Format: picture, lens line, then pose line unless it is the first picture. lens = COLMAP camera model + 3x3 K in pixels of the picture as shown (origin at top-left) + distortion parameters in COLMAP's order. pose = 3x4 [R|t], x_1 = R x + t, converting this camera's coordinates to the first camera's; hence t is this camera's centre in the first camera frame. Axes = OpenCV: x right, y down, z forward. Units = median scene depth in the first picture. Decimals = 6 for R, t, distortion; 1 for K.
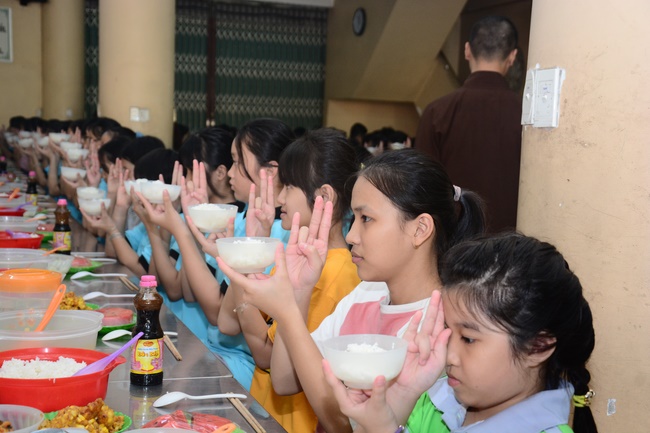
lens RADIAL K [[865.6, 0, 325.0], [0, 865.6, 216.5], [0, 0, 1]] dist [0.010244, 0.024174]
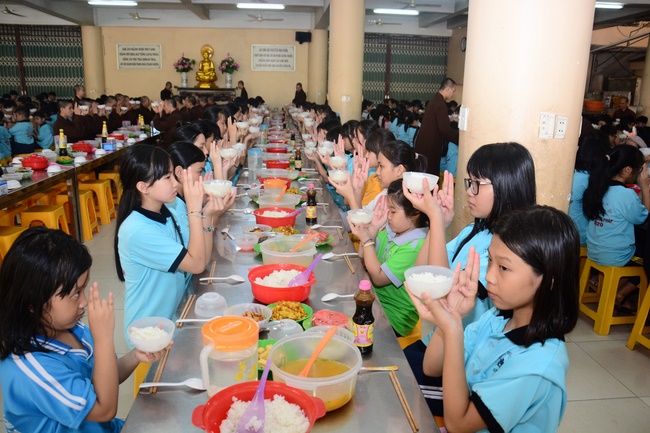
lens RADIAL K [[513.9, 0, 325.0], [0, 513.9, 216.5], [0, 0, 1]] dist [-0.268389, -0.000659]
pose [[0.947683, 0.050257, -0.315231, 0.351157], [0.003592, 0.985787, 0.167963, -0.102121], [0.319192, -0.160309, 0.934033, -0.540044]]
